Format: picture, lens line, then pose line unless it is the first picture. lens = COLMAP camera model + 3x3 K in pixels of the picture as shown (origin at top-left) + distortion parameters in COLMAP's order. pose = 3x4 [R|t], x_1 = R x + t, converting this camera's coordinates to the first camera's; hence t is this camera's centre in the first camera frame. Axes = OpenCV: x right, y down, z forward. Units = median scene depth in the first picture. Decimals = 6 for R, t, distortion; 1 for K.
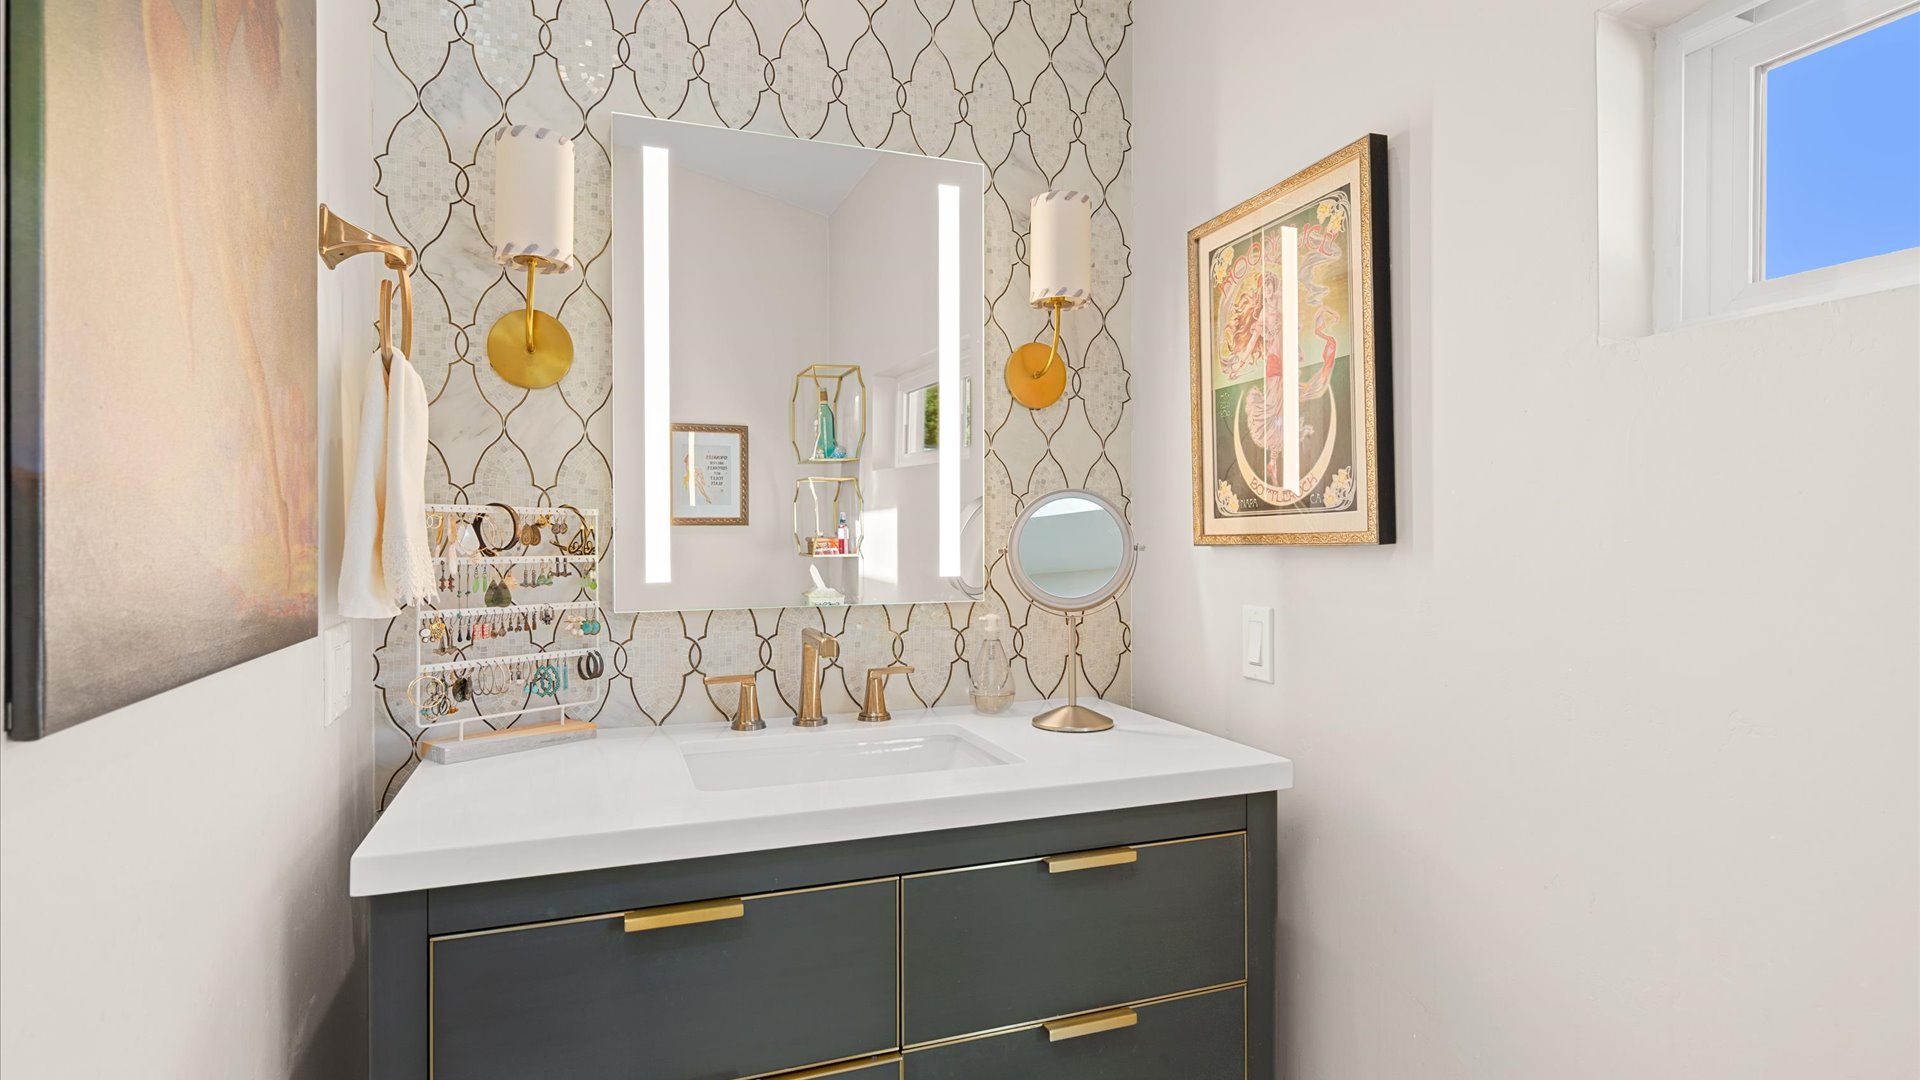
lens RADIAL K [[750.4, 0, 964.2], [0, 750.4, 546.8], [0, 0, 1]] dist [0.000126, 0.000371]
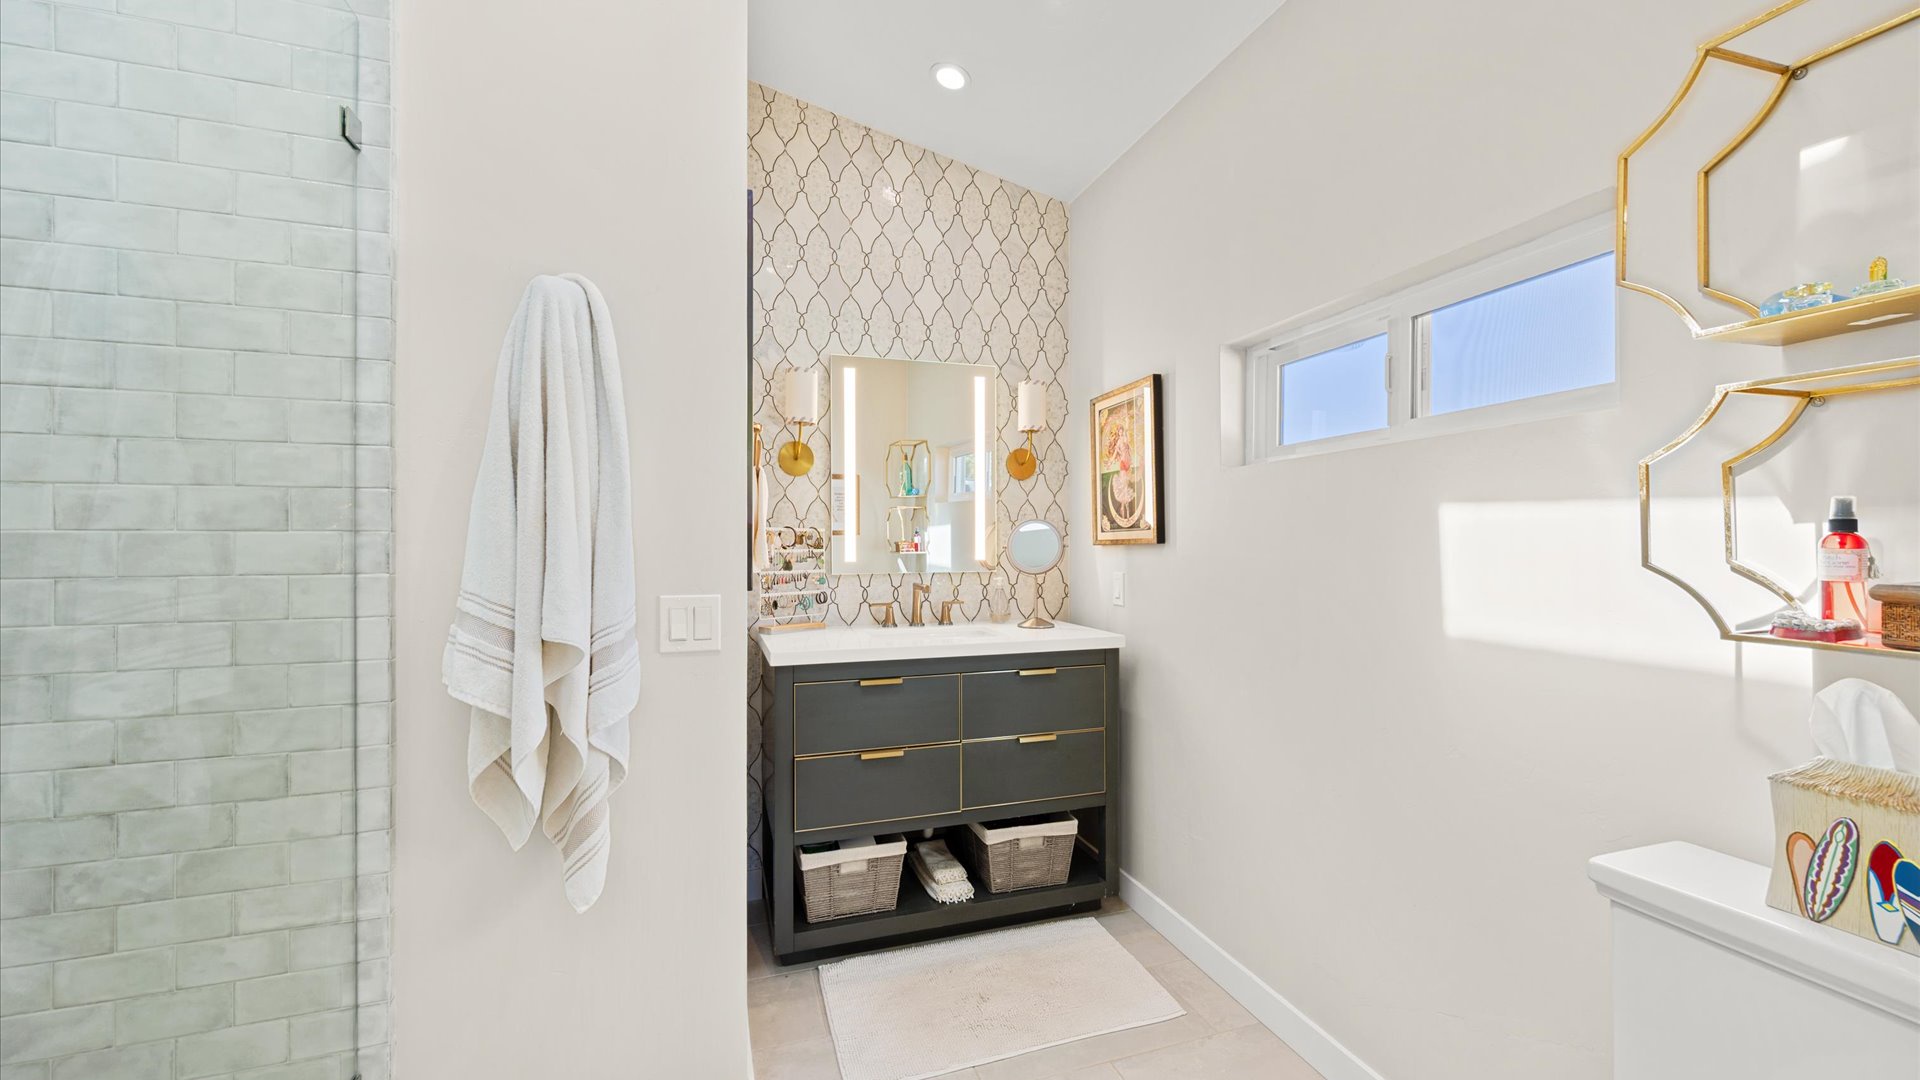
lens RADIAL K [[750.4, 0, 964.2], [0, 750.4, 546.8], [0, 0, 1]] dist [0.000126, 0.000371]
pose [[0.999094, 0.000118, -0.042569, 0.028160], [-0.000485, 0.999963, -0.008609, 0.022853], [0.042566, 0.008621, 0.999056, -1.204378]]
